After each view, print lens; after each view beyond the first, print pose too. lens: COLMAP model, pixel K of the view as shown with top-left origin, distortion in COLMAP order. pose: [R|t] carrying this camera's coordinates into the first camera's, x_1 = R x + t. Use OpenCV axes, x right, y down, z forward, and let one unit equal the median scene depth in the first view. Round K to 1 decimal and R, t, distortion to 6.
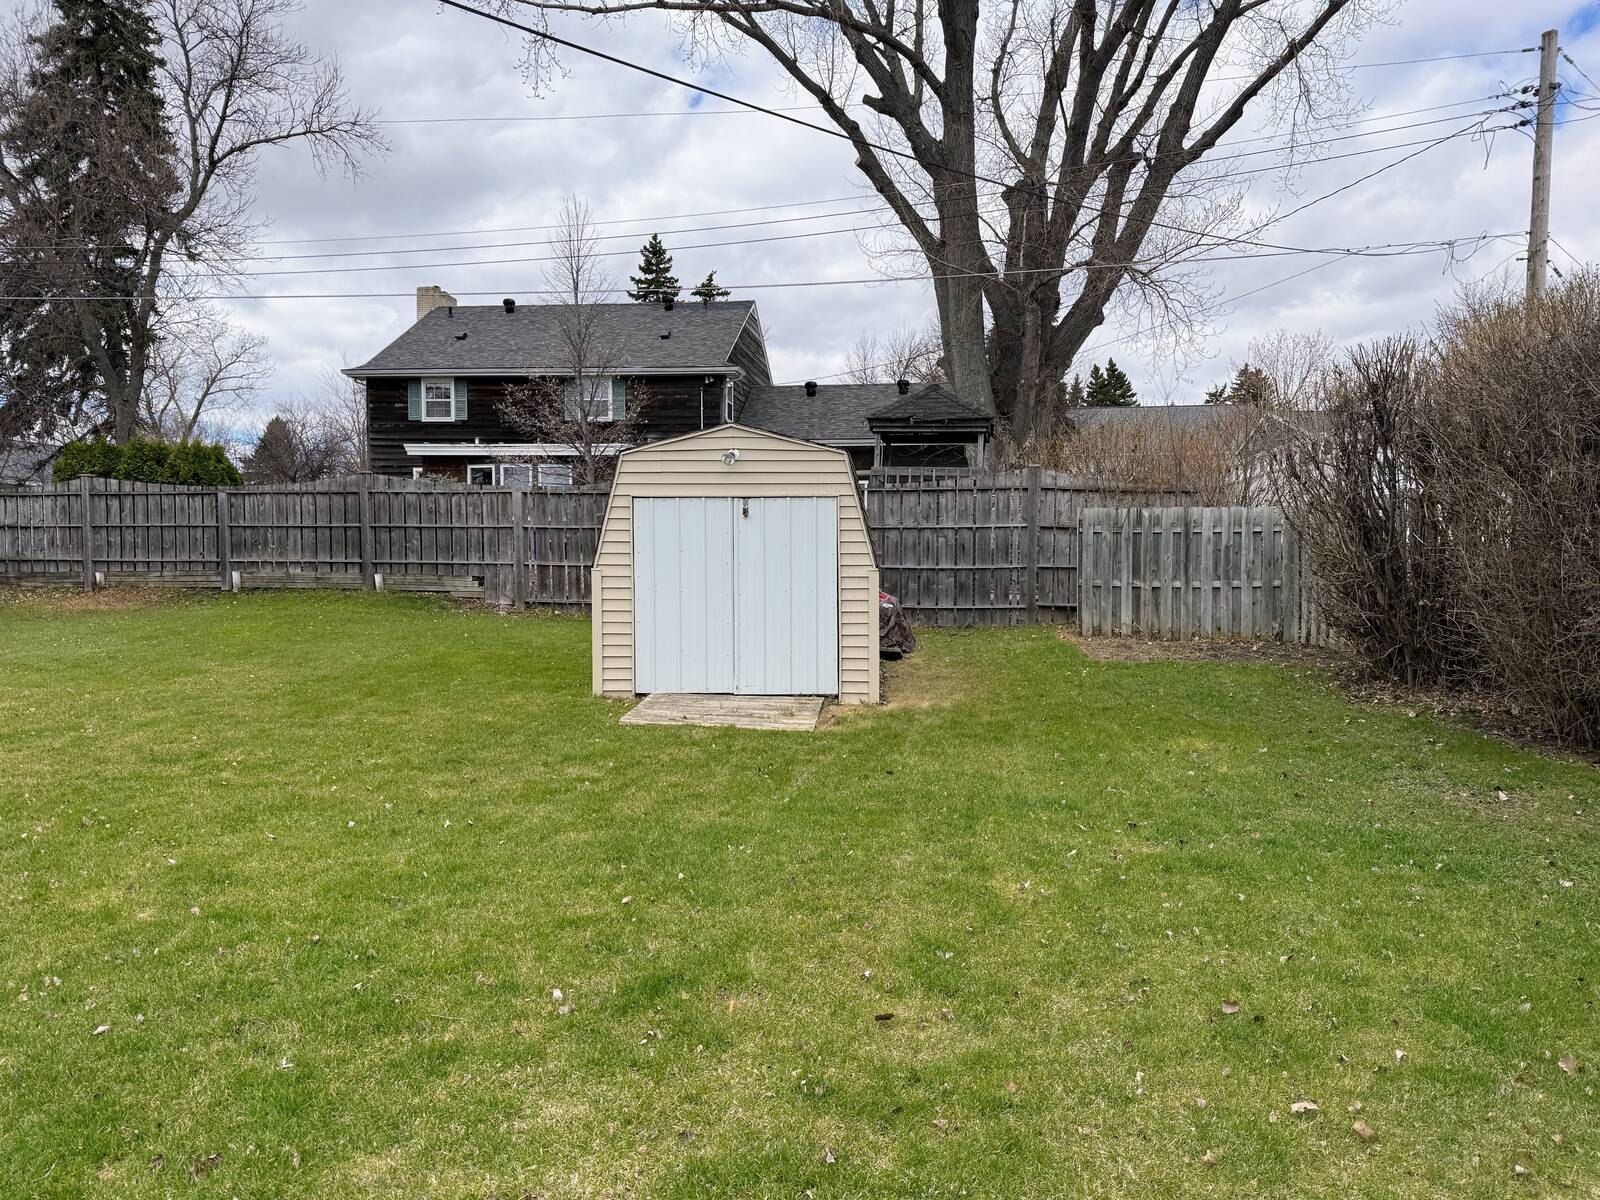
lens RADIAL K [[1119.6, 0, 800.0], [0, 1119.6, 600.0], [0, 0, 1]] dist [0.007138, -0.000324]
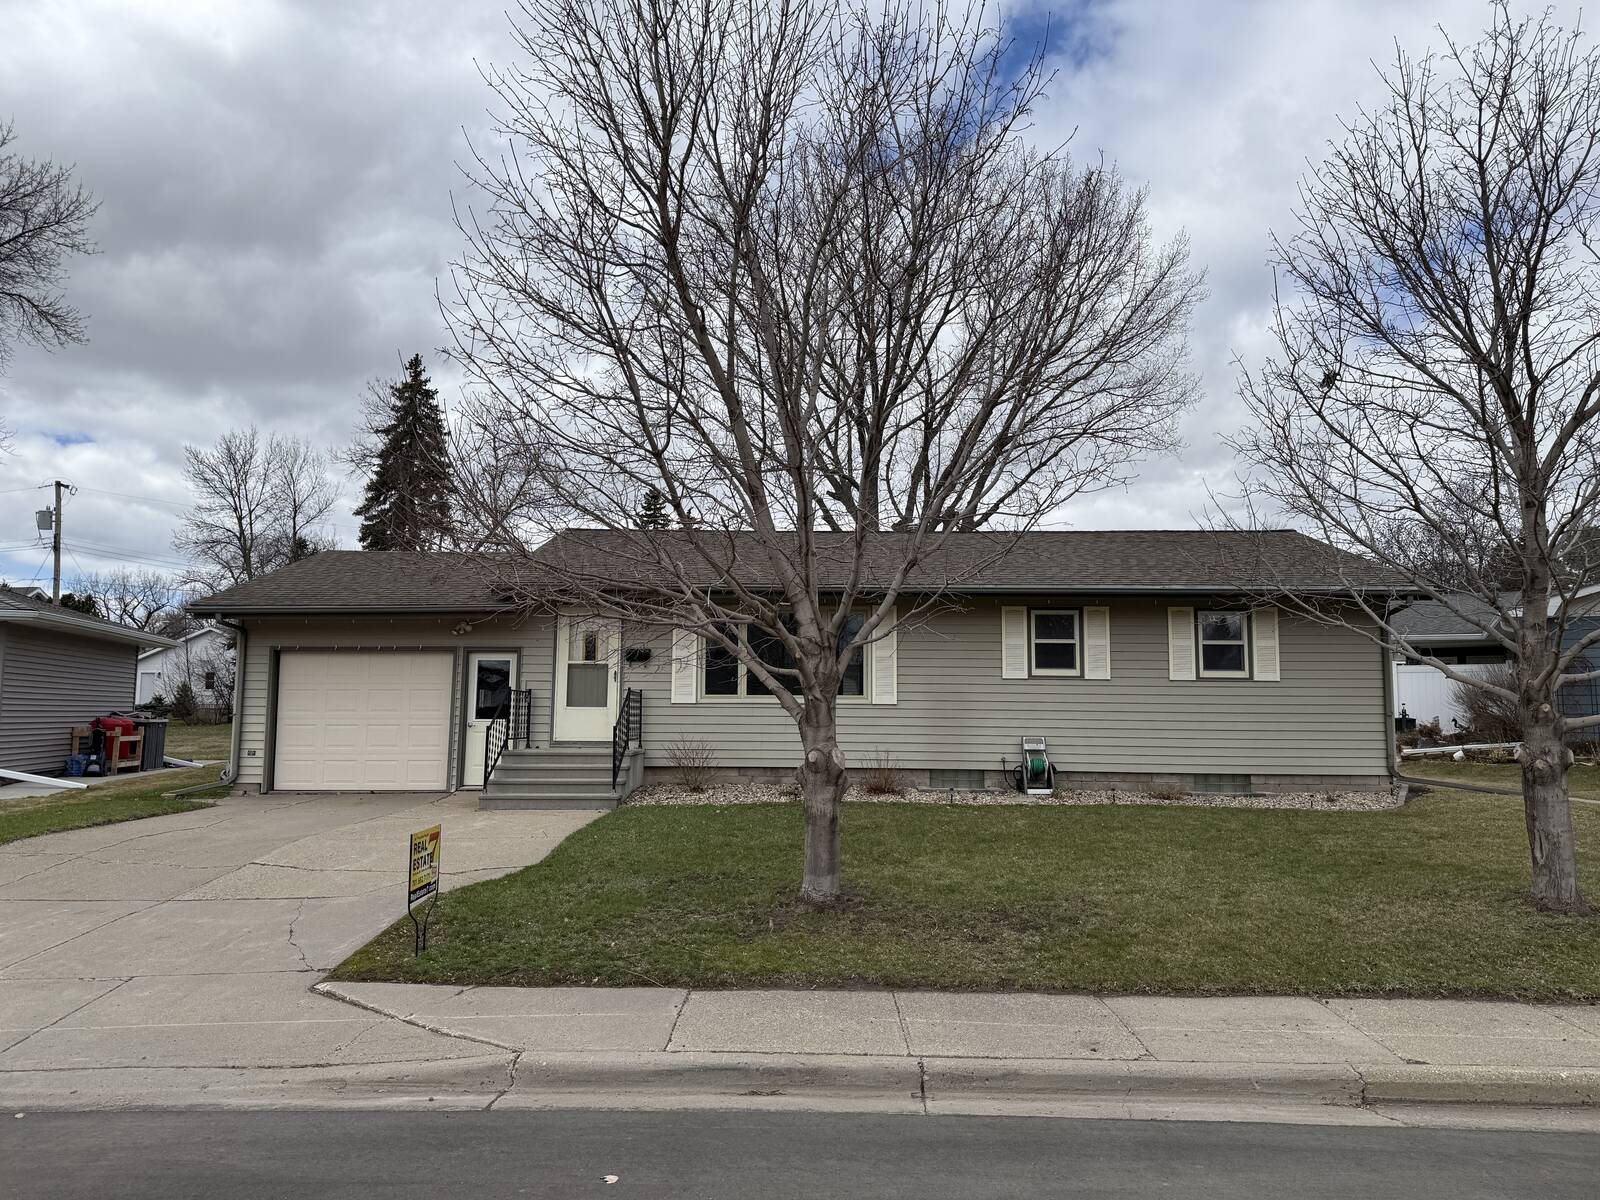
lens RADIAL K [[1119.6, 0, 800.0], [0, 1119.6, 600.0], [0, 0, 1]] dist [0.007138, -0.000324]
pose [[0.996145, 0.014639, 0.086496, -0.159199], [-0.002359, 0.990092, -0.140397, 0.046861], [-0.087695, 0.139652, 0.986310, -0.972282]]
